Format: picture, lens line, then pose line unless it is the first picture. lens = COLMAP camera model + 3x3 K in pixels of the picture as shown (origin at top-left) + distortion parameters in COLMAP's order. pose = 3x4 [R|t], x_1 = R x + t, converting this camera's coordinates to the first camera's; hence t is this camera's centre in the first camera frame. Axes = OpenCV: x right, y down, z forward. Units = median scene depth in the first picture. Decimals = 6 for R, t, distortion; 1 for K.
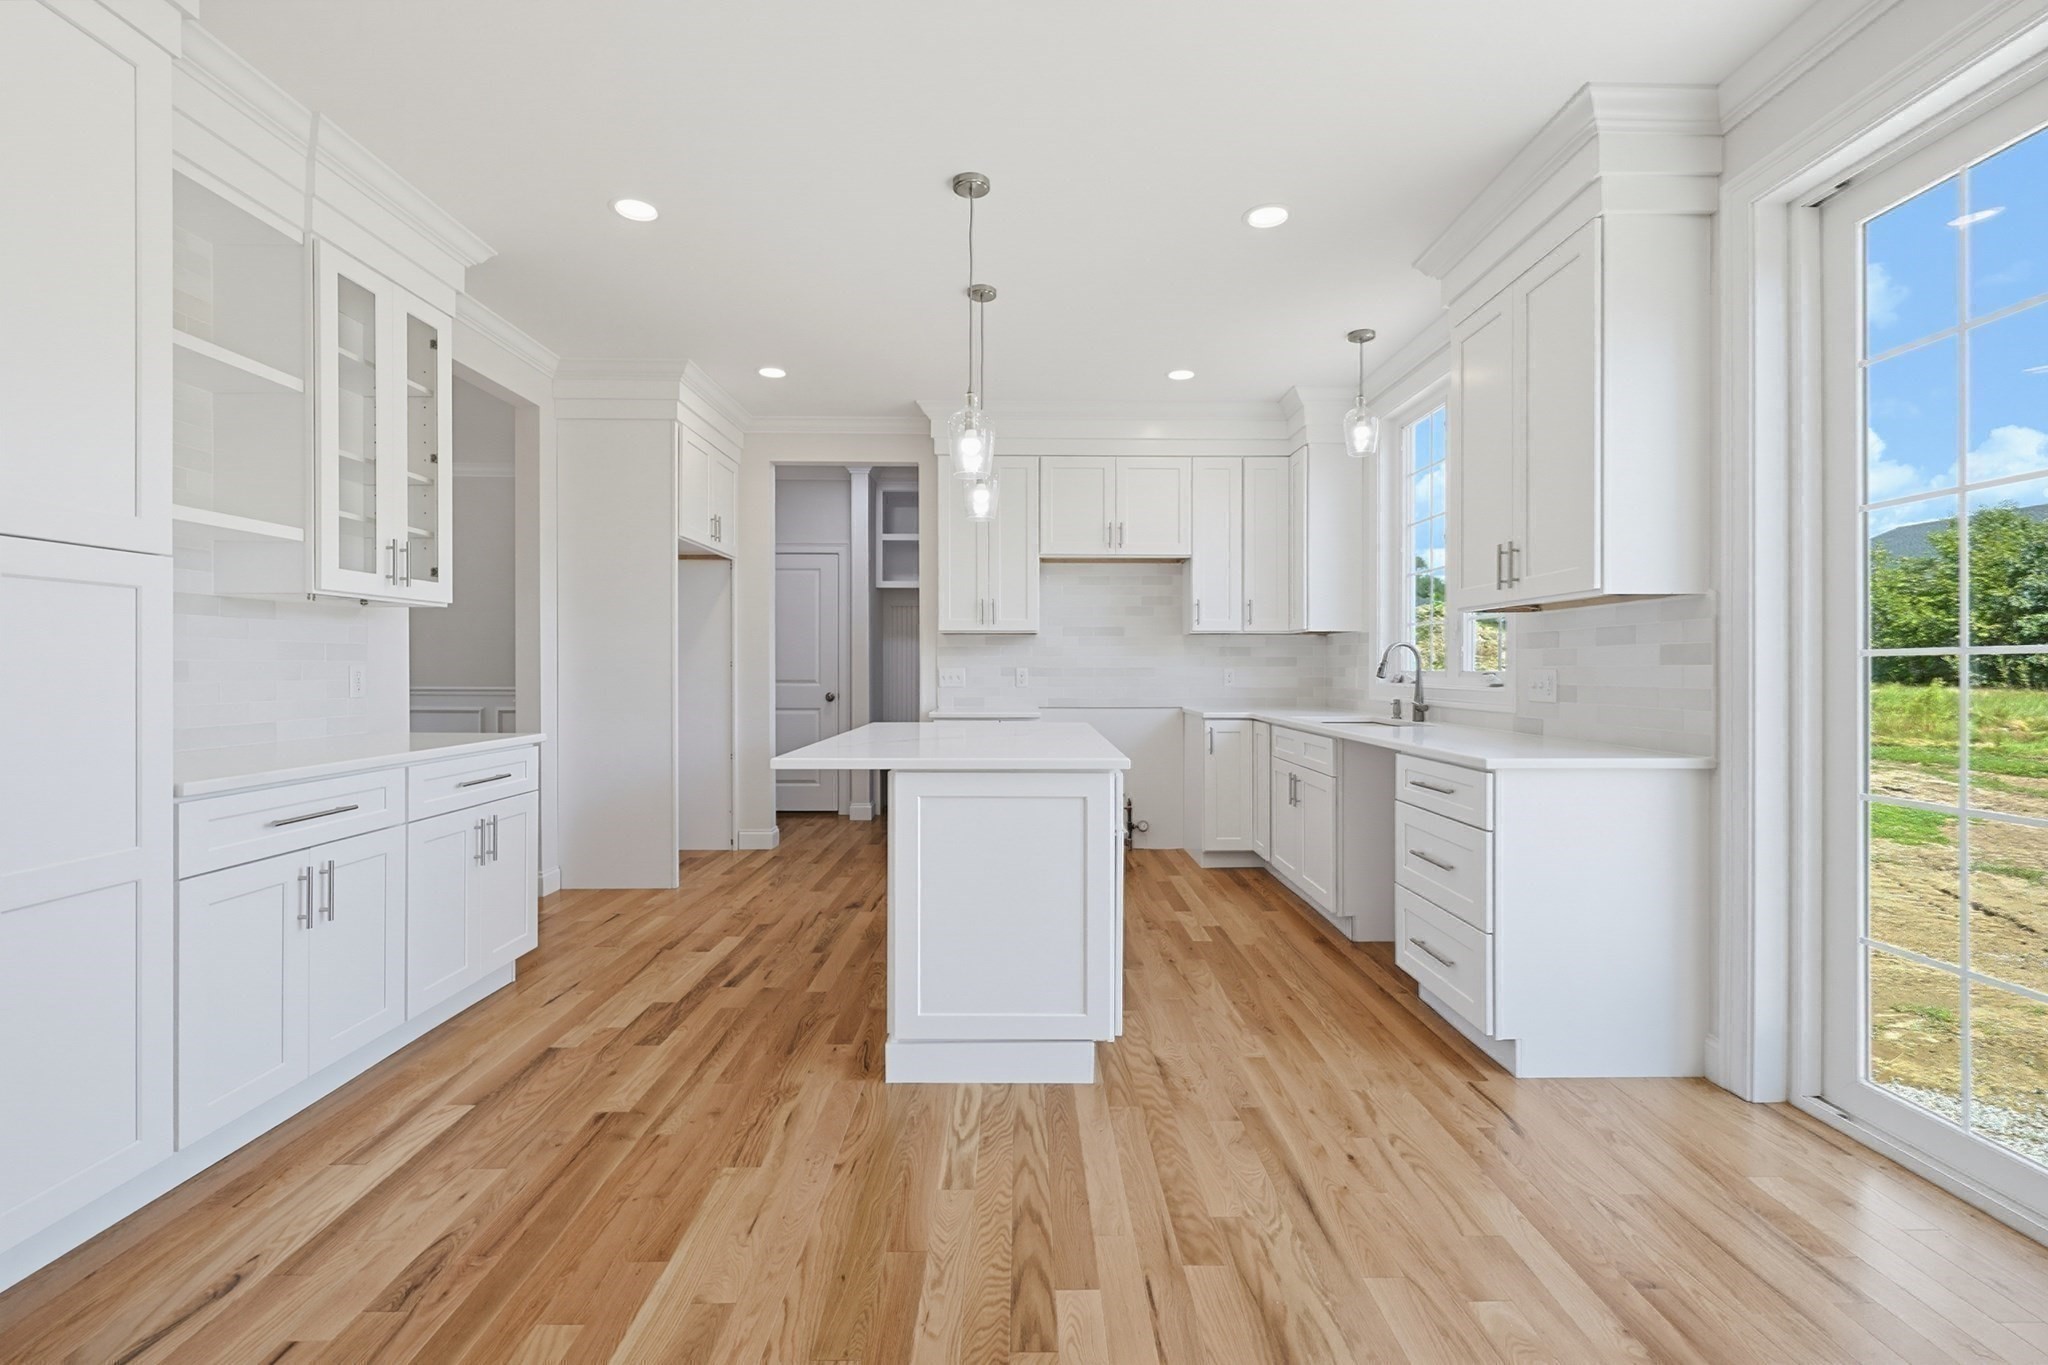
lens RADIAL K [[876.1, 0, 1029.6], [0, 876.1, 665.2], [0, 0, 1]] dist [0.000495, 0.000206]
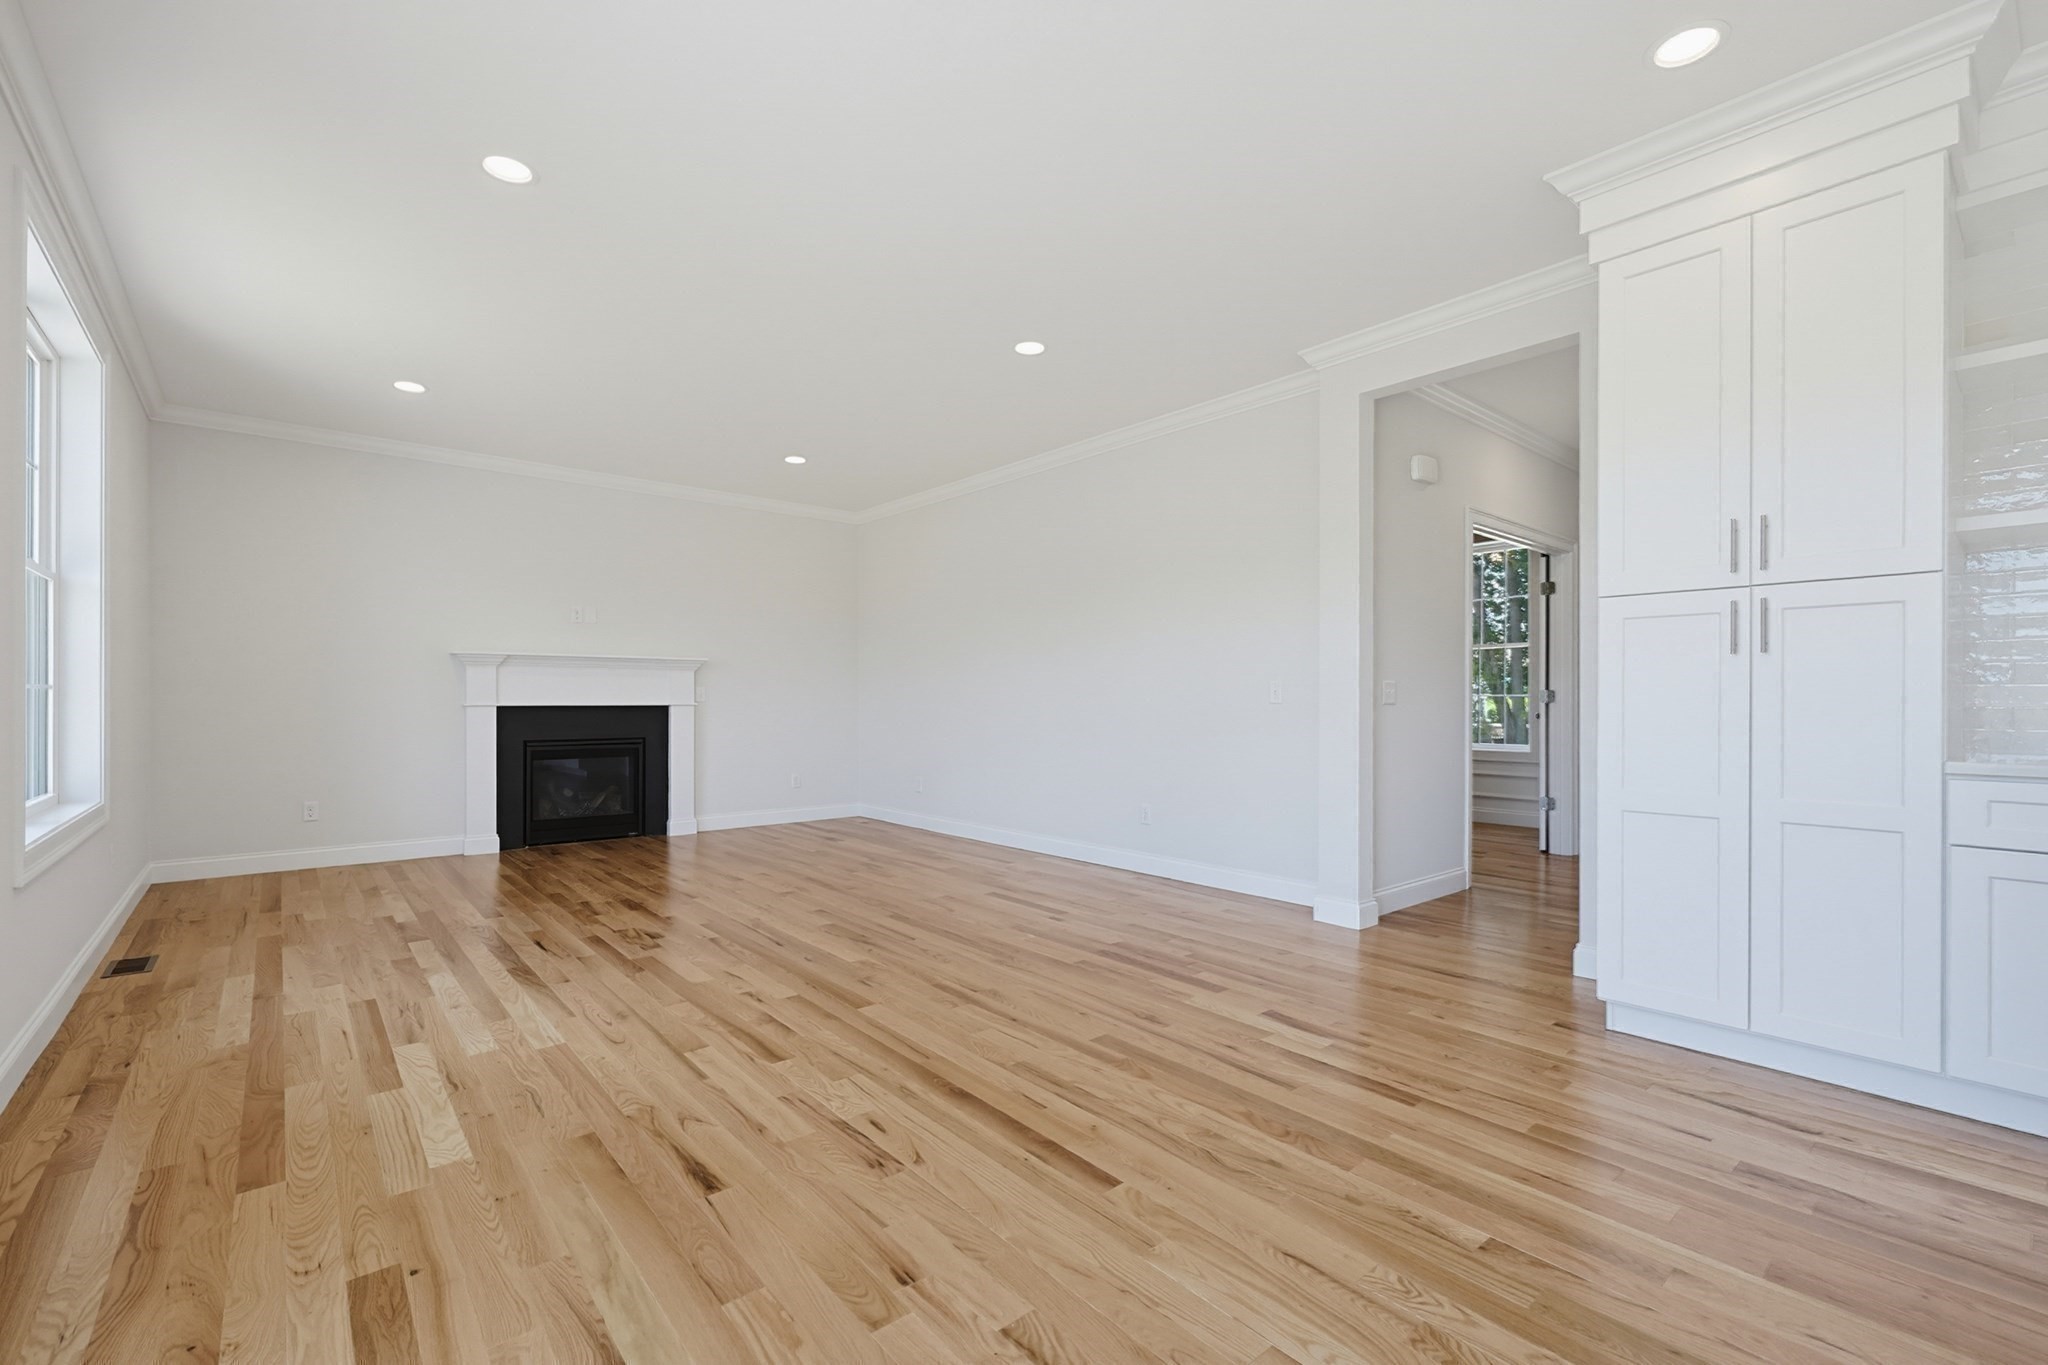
lens RADIAL K [[884.2, 0, 1027.1], [0, 884.2, 700.2], [0, 0, 1]] dist [0.002220, 0.000112]
pose [[-0.768137, -0.003687, -0.640275, 0.487121], [-0.001874, 0.999992, -0.003511, 0.037292], [0.640283, -0.001497, -0.768137, 0.735975]]
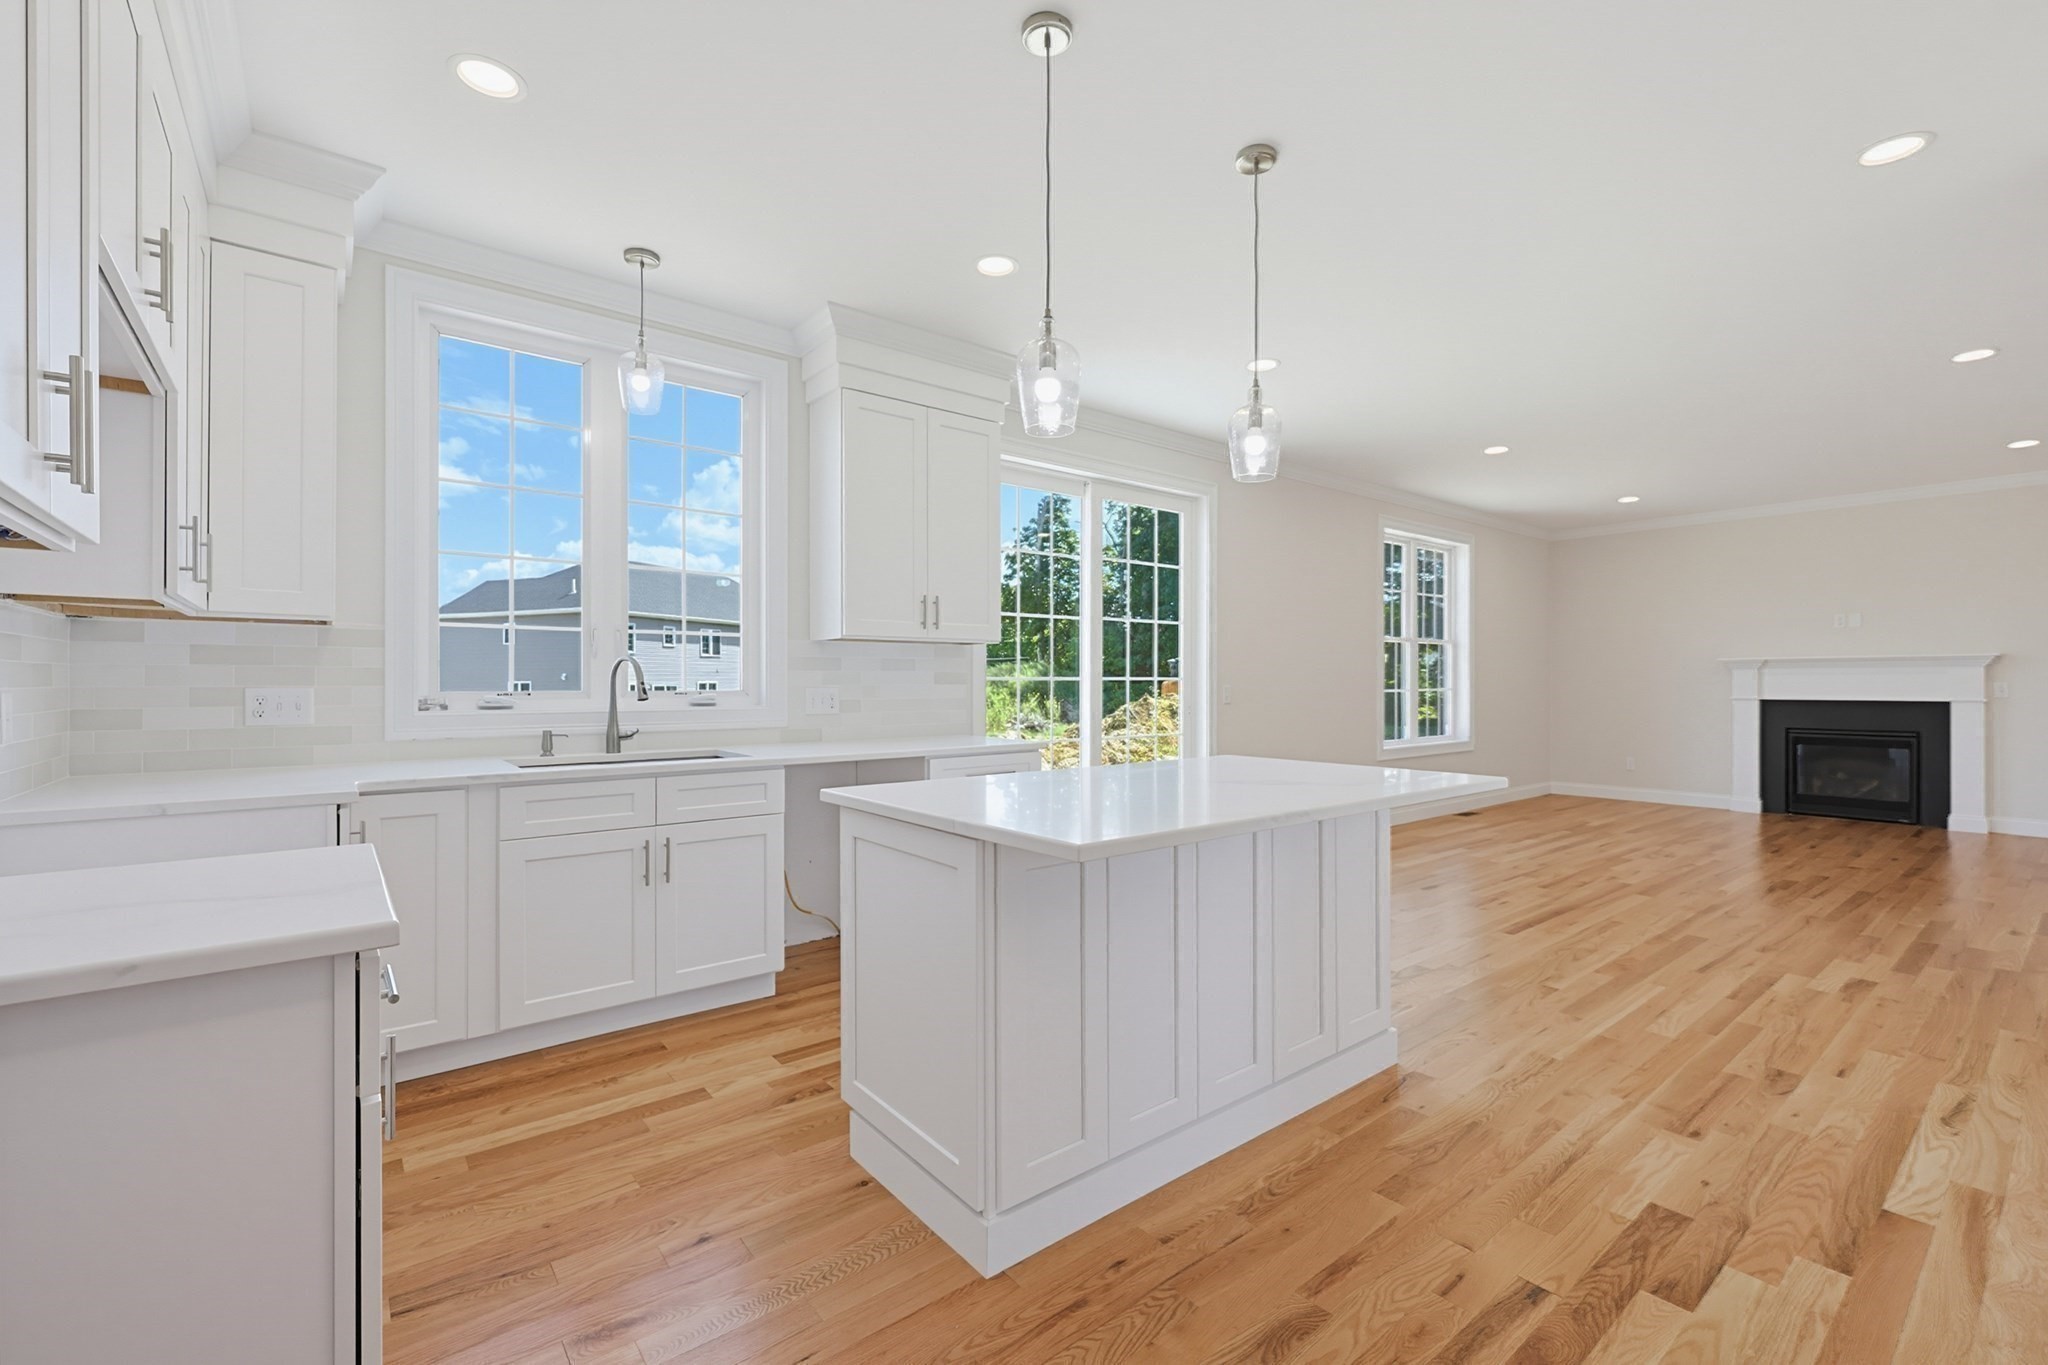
lens RADIAL K [[873.7, 0, 1024.0], [0, 873.7, 682.5], [0, 0, 1]] dist [-0.000109, 0.000206]
pose [[-0.616357, -0.001352, 0.787466, -0.635794], [-0.002031, 0.999998, 0.000127, -0.002632], [-0.787465, -0.001521, -0.616358, 1.759083]]
